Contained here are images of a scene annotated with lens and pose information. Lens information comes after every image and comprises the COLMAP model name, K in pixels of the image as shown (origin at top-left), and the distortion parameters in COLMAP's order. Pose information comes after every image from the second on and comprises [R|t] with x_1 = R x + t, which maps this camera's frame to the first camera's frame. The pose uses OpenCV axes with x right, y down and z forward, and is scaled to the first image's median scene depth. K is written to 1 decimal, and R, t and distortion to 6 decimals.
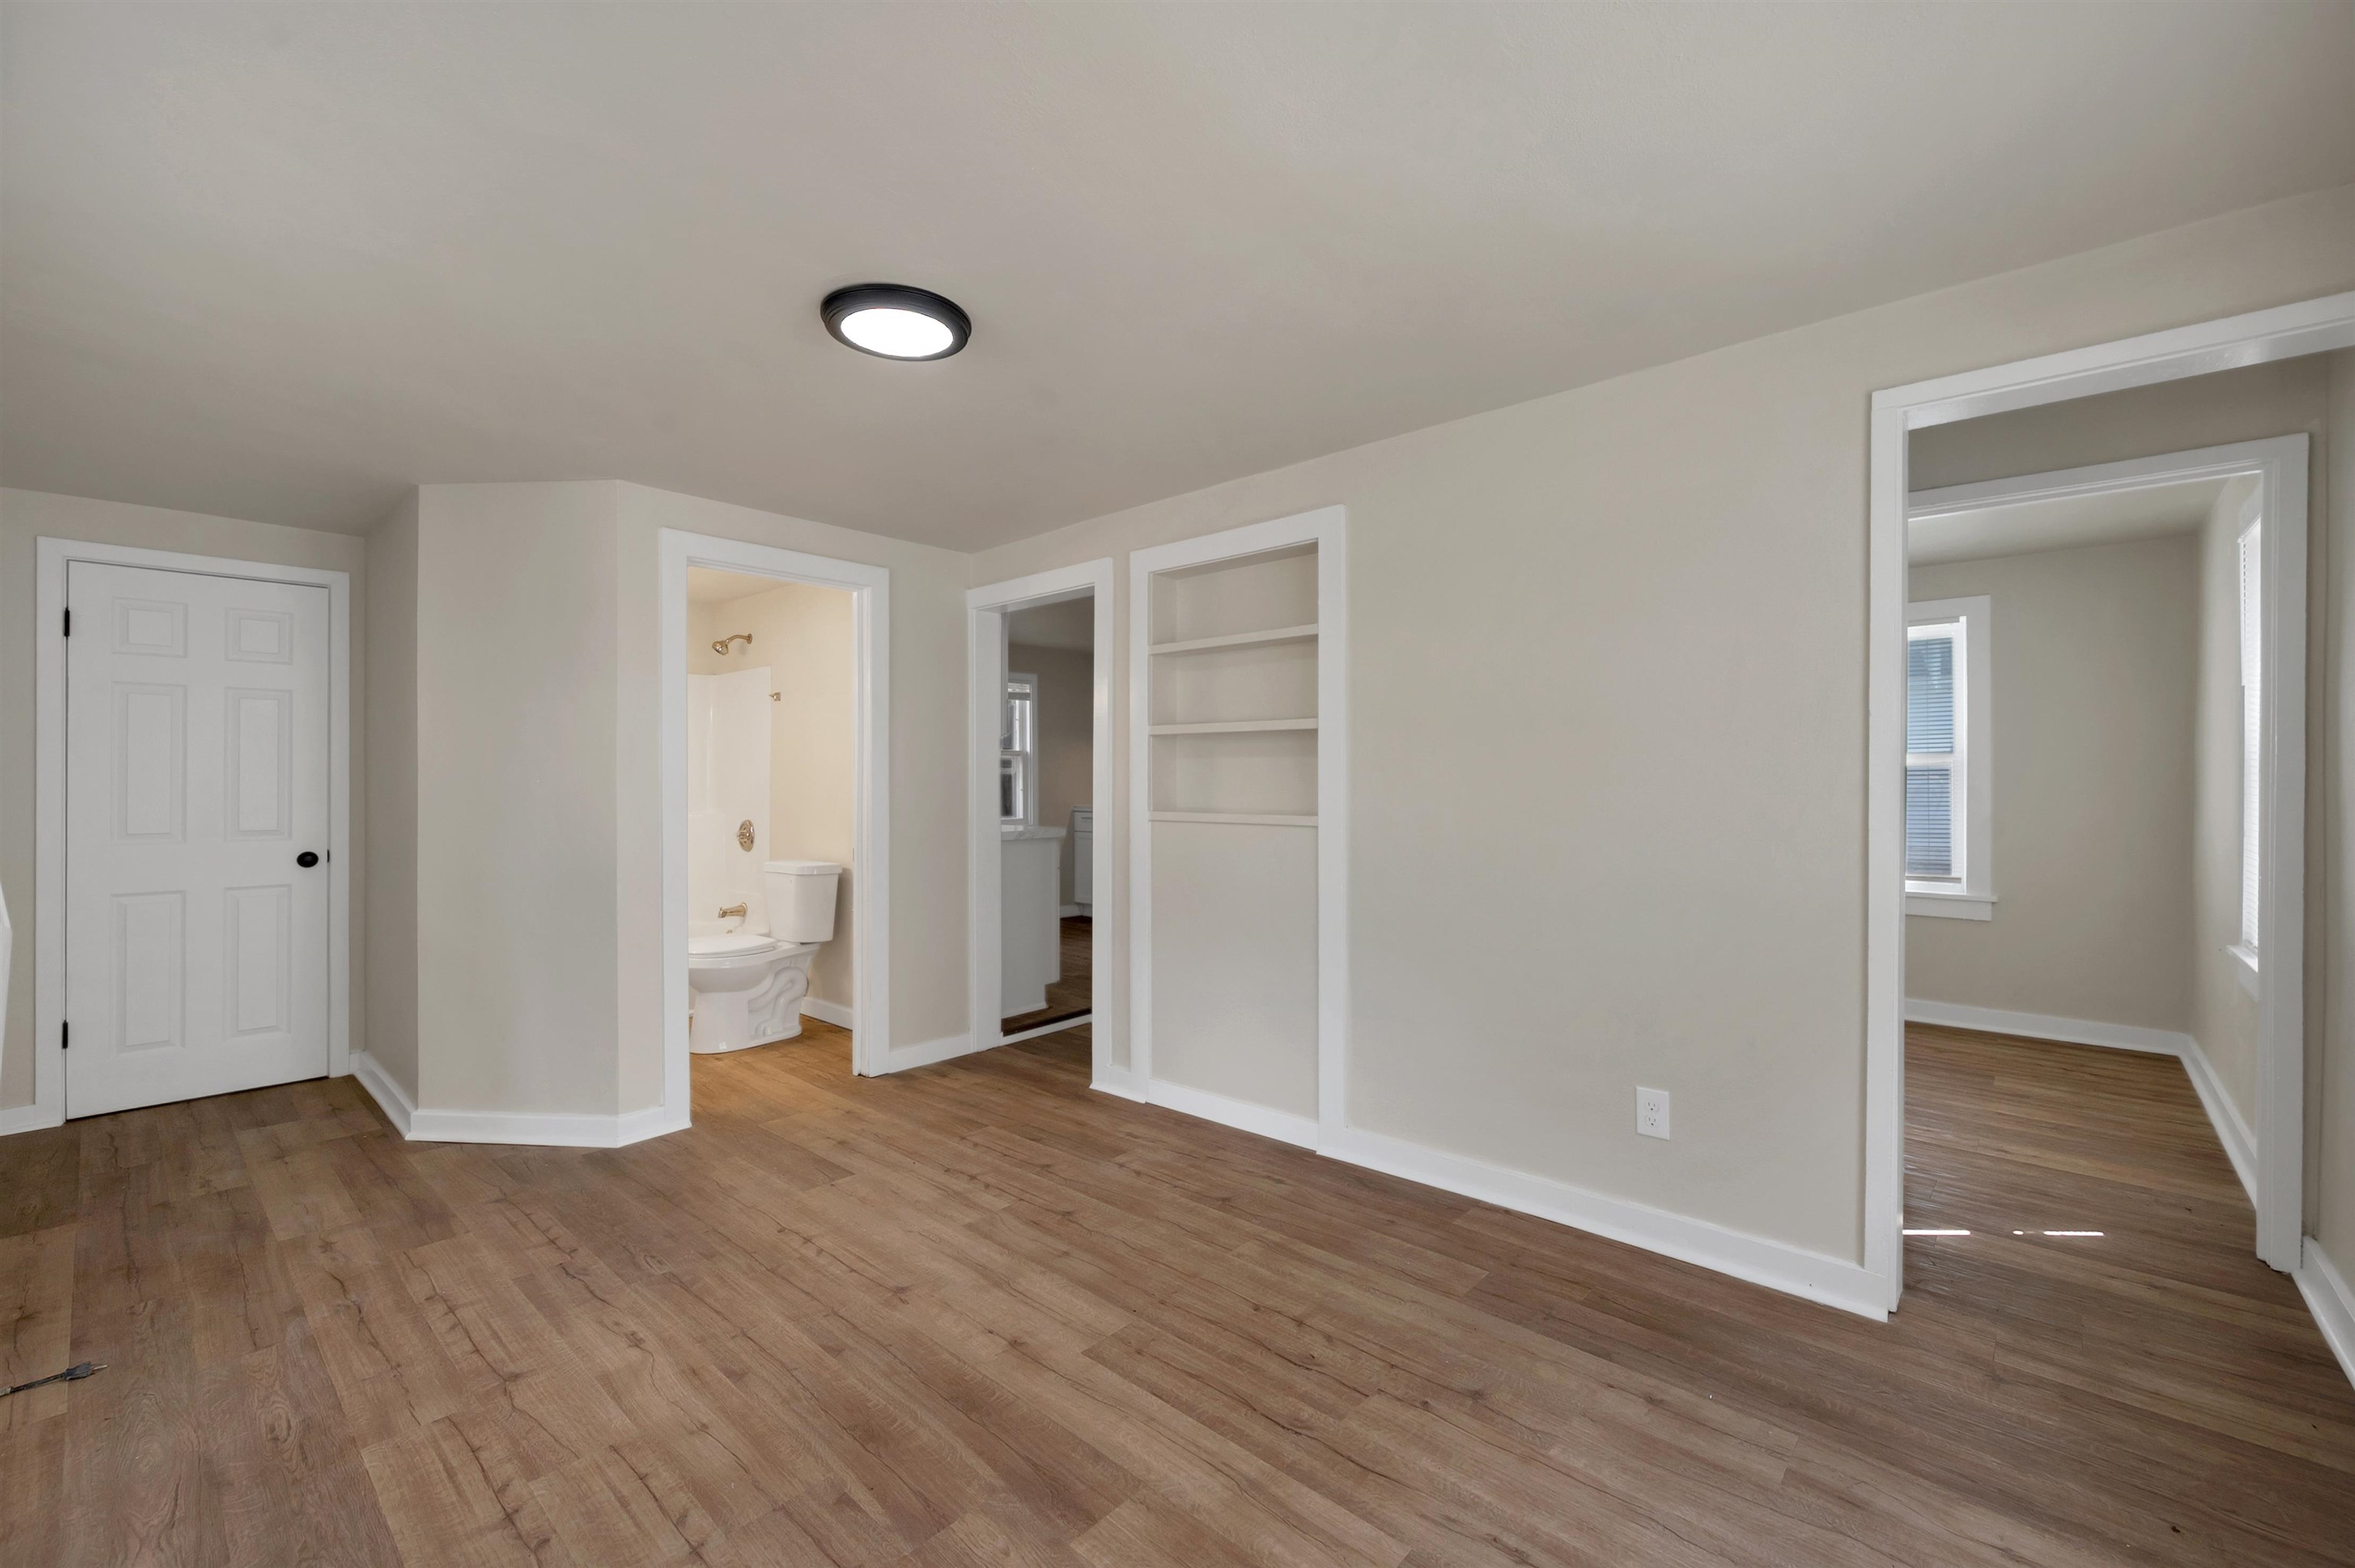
lens RADIAL K [[965.9, 0, 1182.8], [0, 965.9, 793.2], [0, 0, 1]] dist [0.000956, -0.000054]
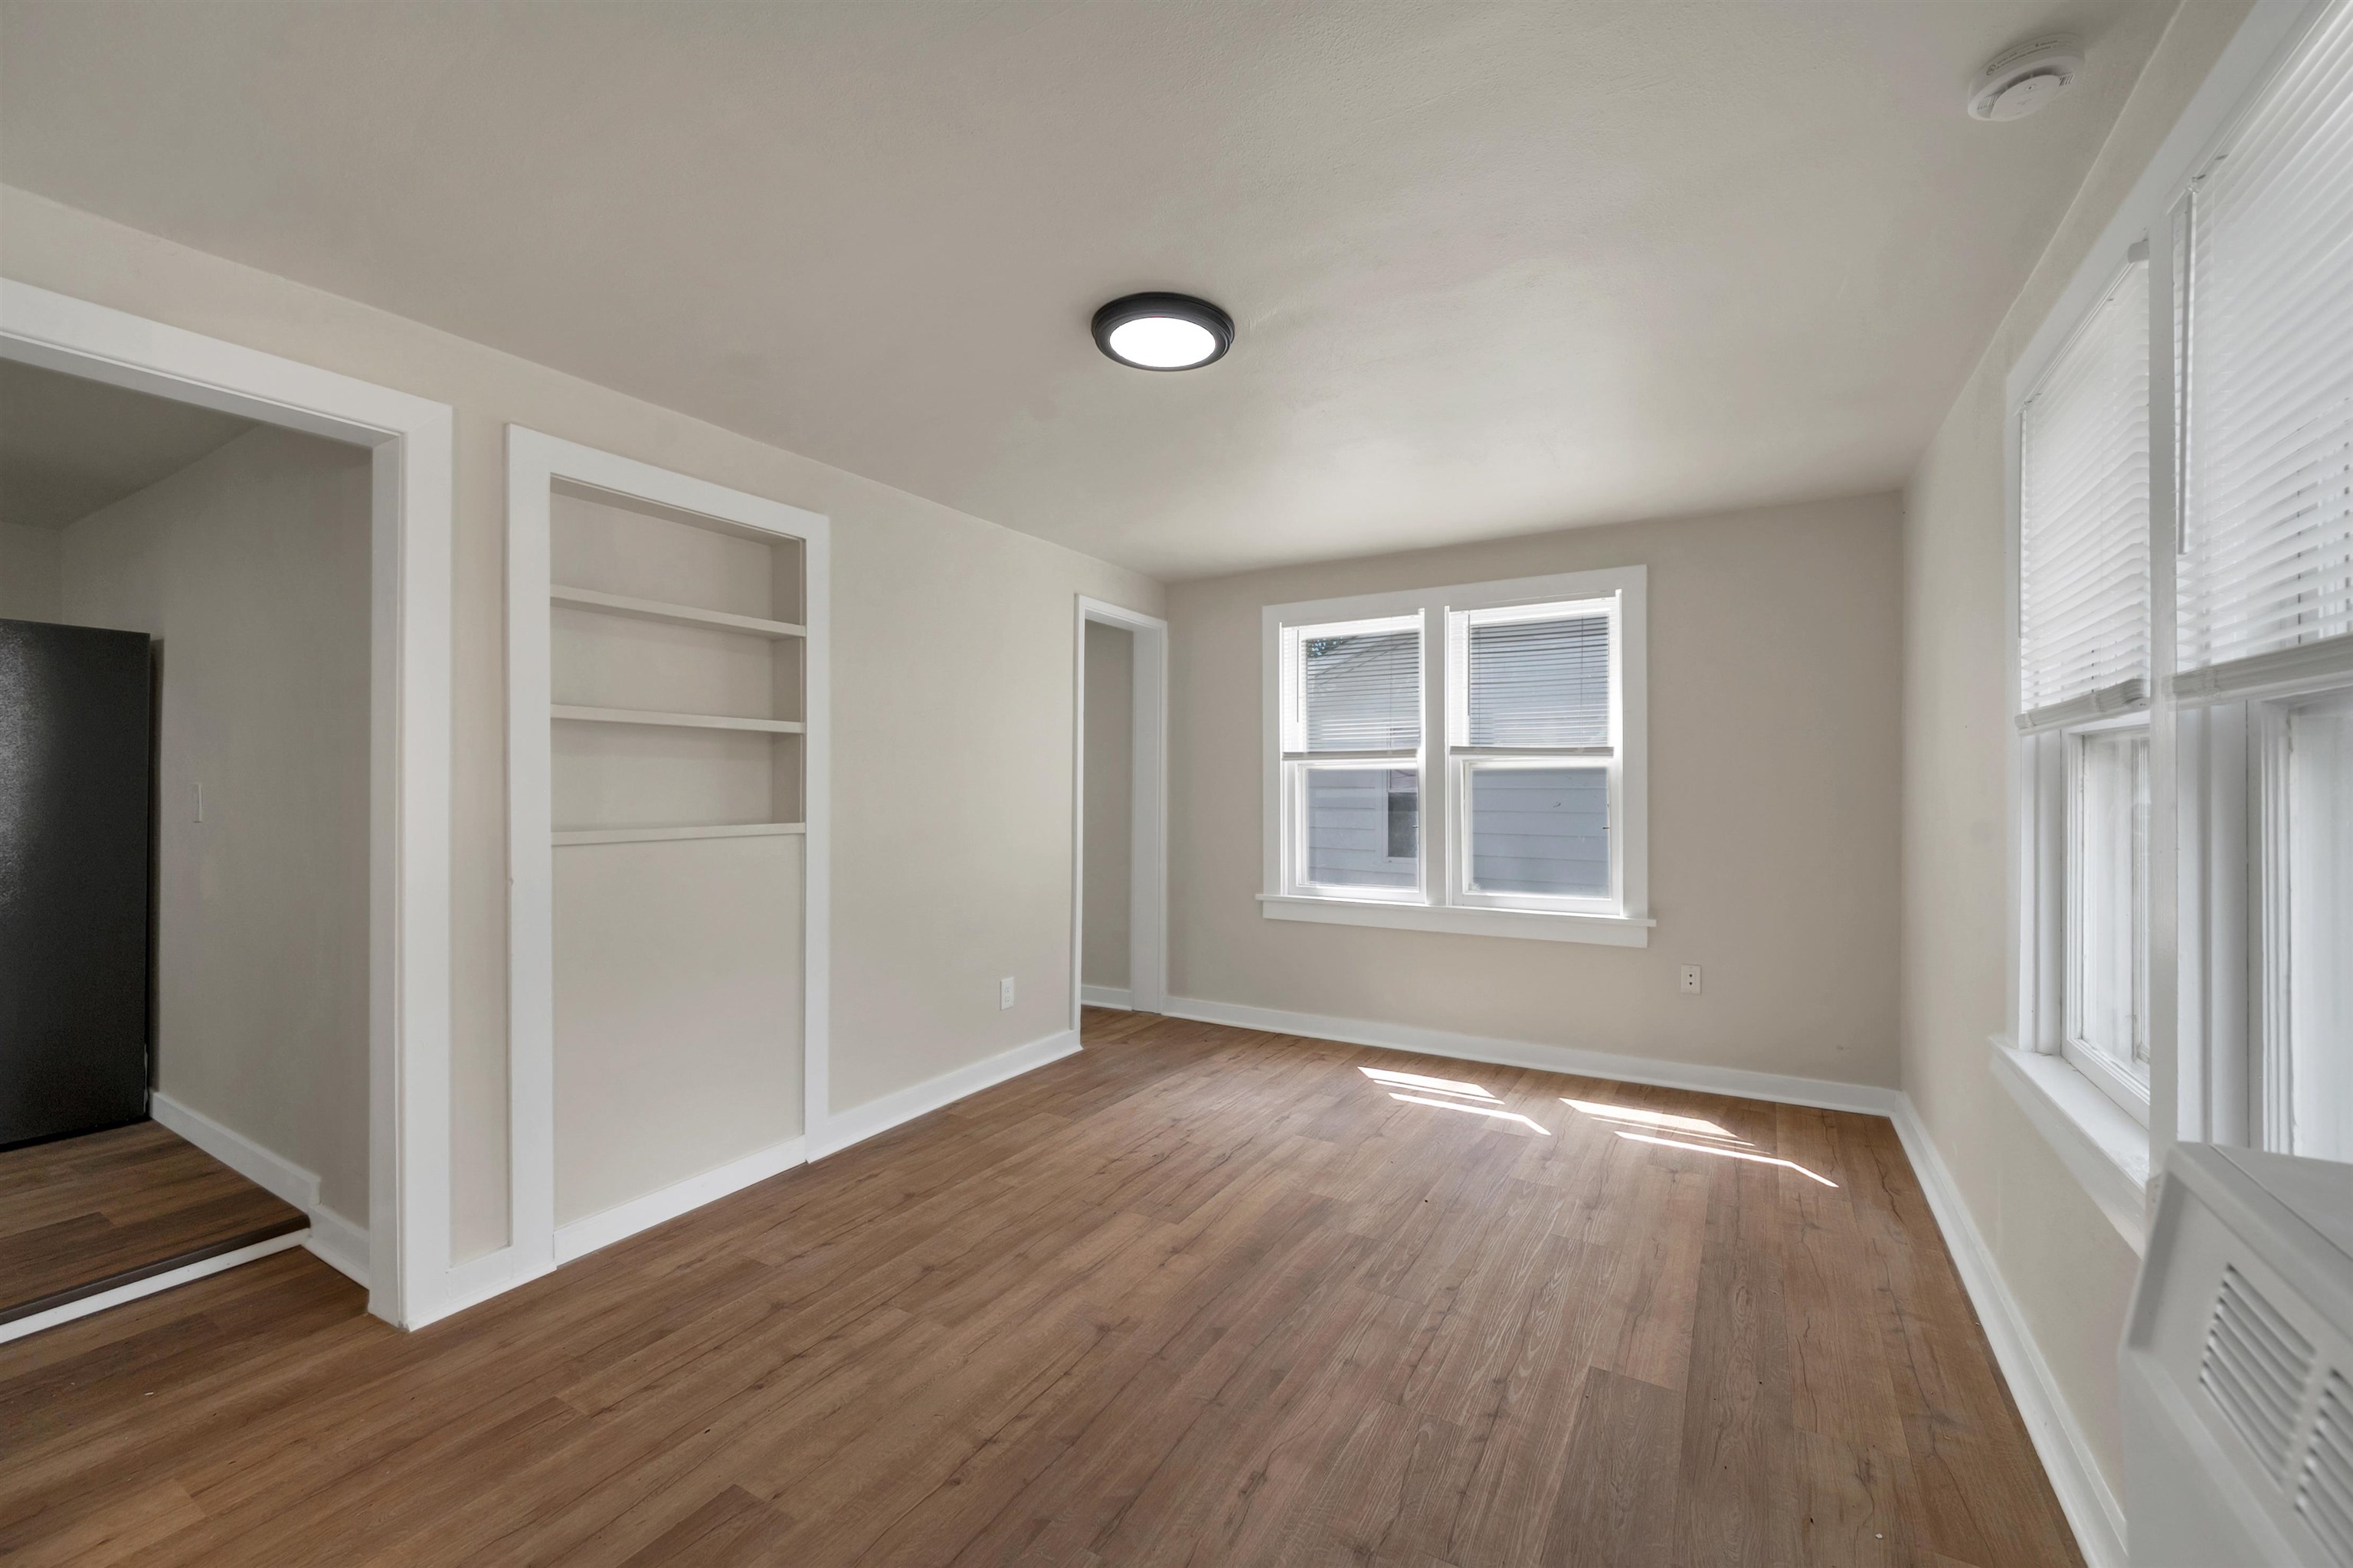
lens RADIAL K [[948.2, 0, 1180.8], [0, 948.2, 776.0], [0, 0, 1]] dist [0.001714, -0.000230]
pose [[-0.193868, 0.013122, 0.980940, -1.099440], [0.016833, 0.999808, -0.010048, -0.010305], [-0.980883, 0.014564, -0.194052, 0.991560]]
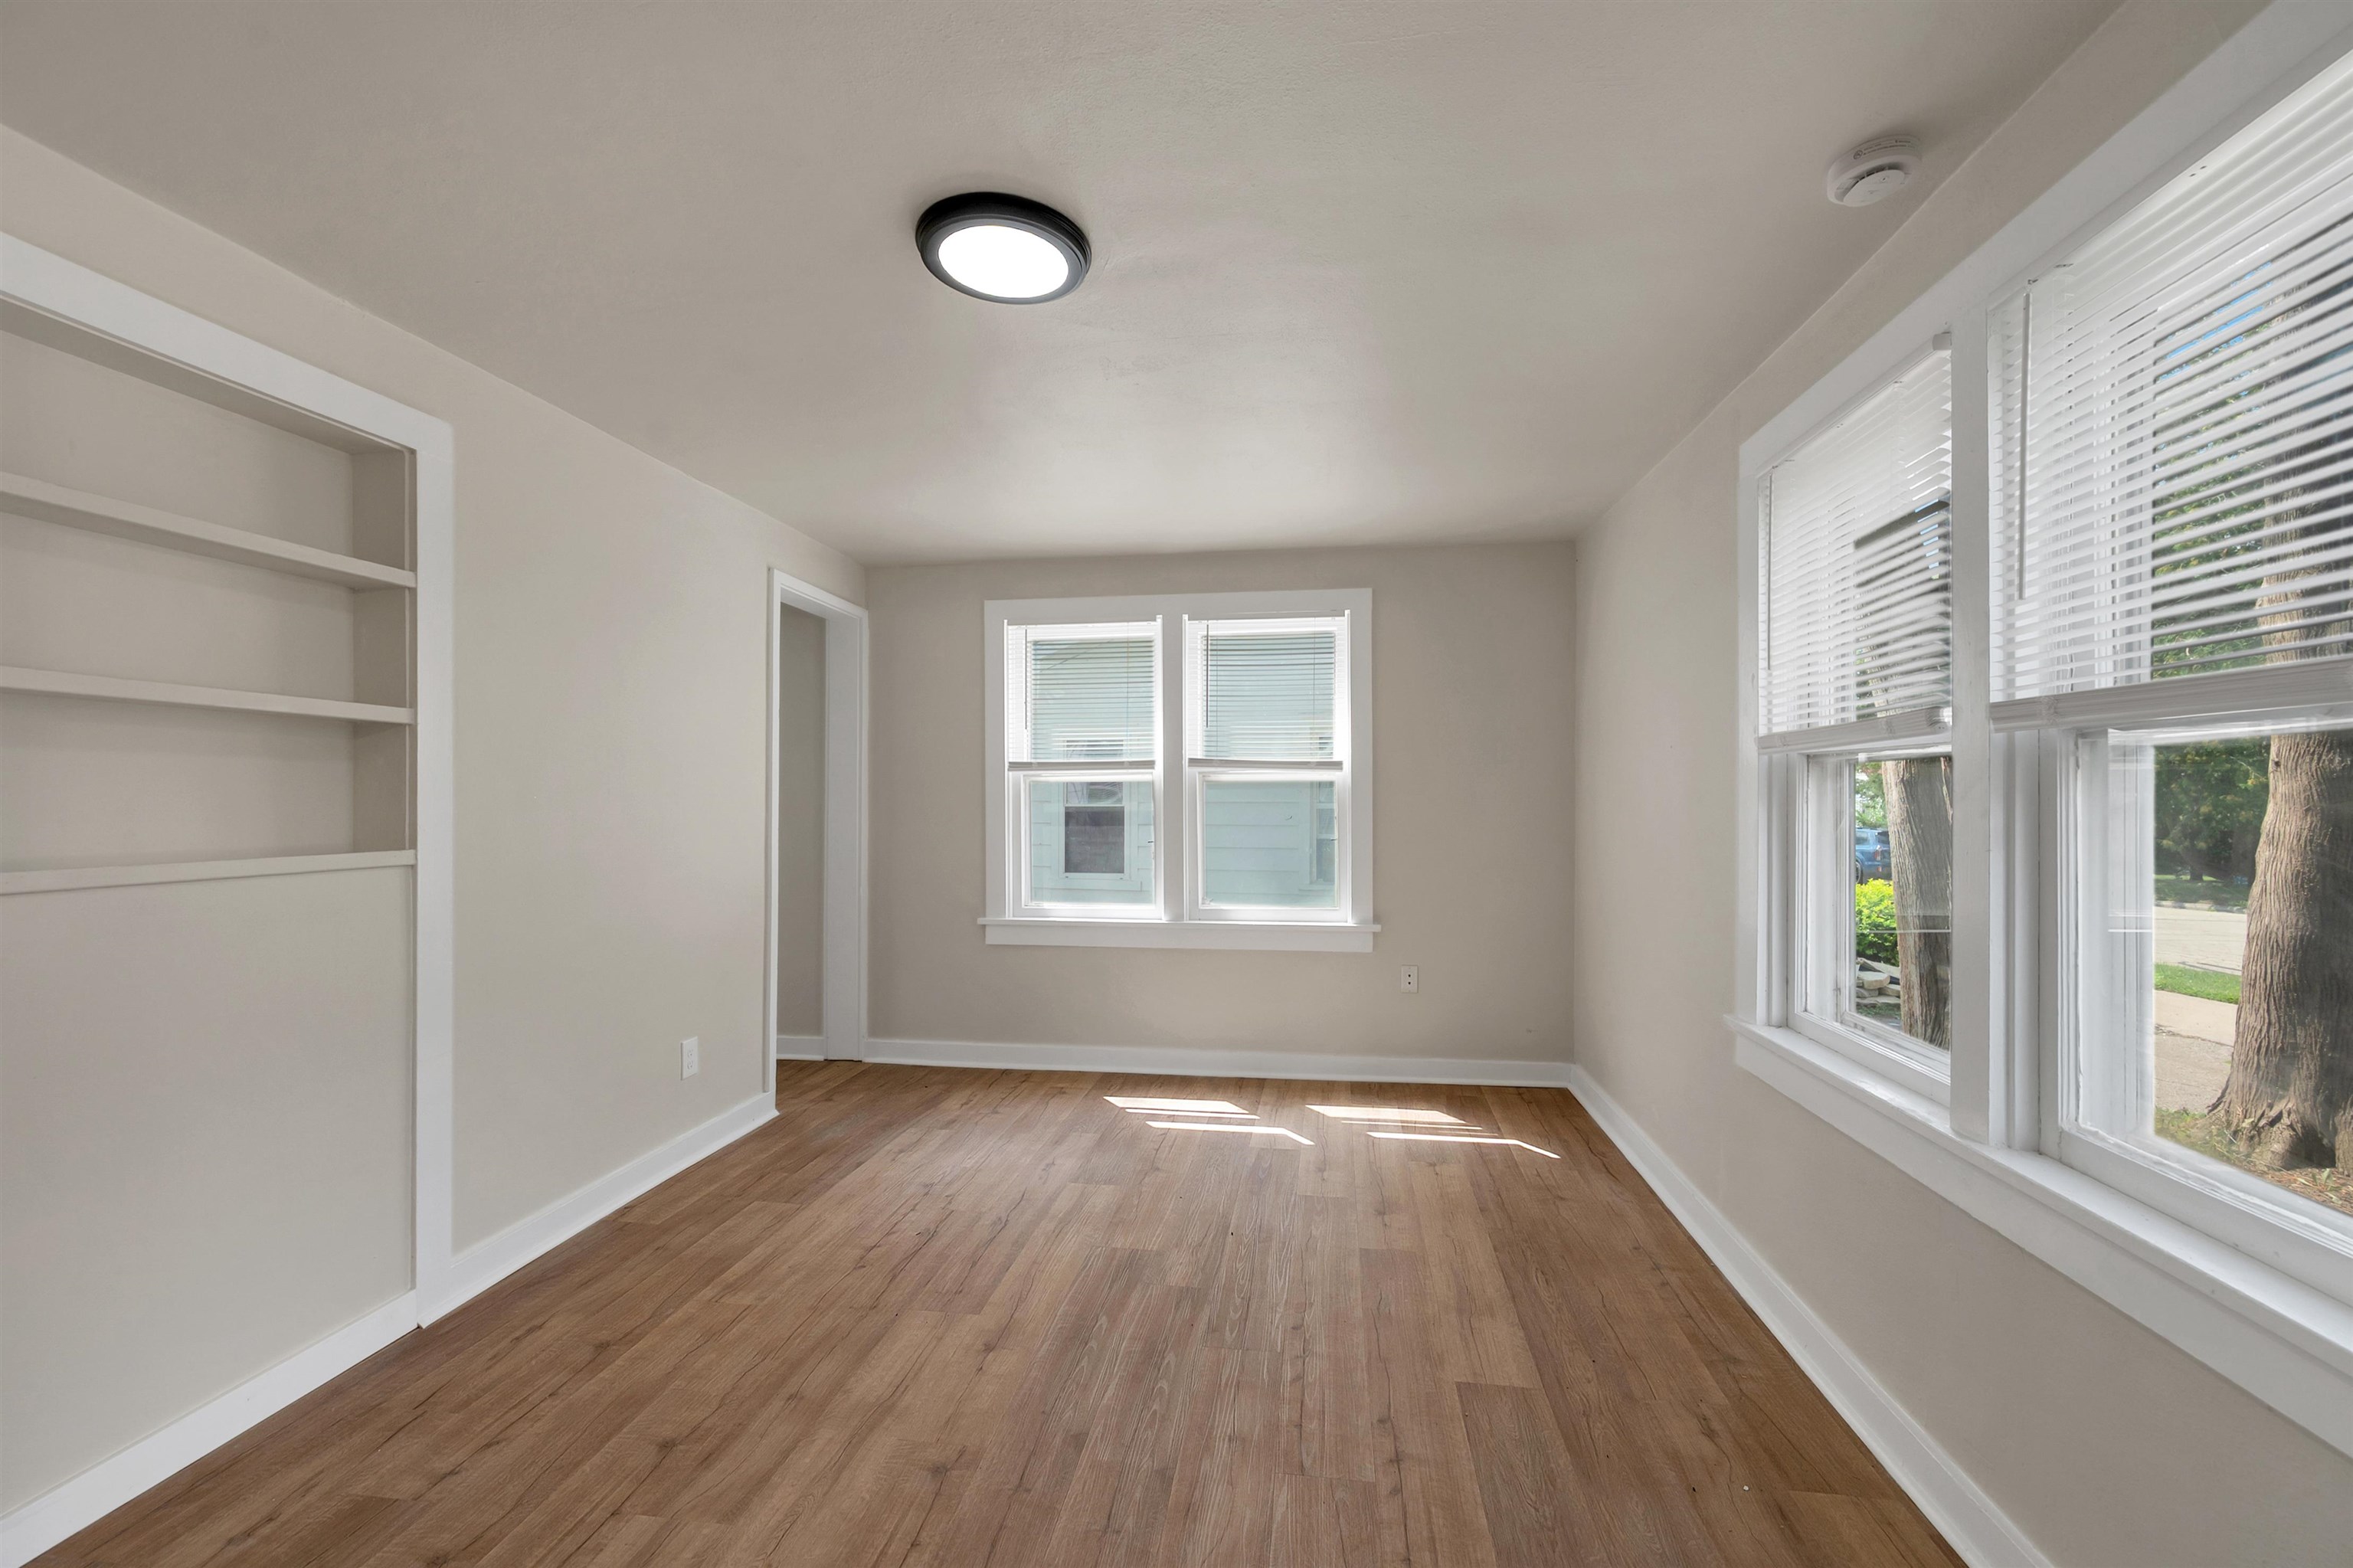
lens RADIAL K [[965.3, 0, 1181.8], [0, 965.3, 793.2], [0, 0, 1]] dist [0.000956, -0.000054]
pose [[-0.552640, 0.008382, 0.833378, -0.932118], [0.015812, 0.999875, 0.000429, -0.011811], [-0.833270, 0.013414, -0.552704, 1.131683]]
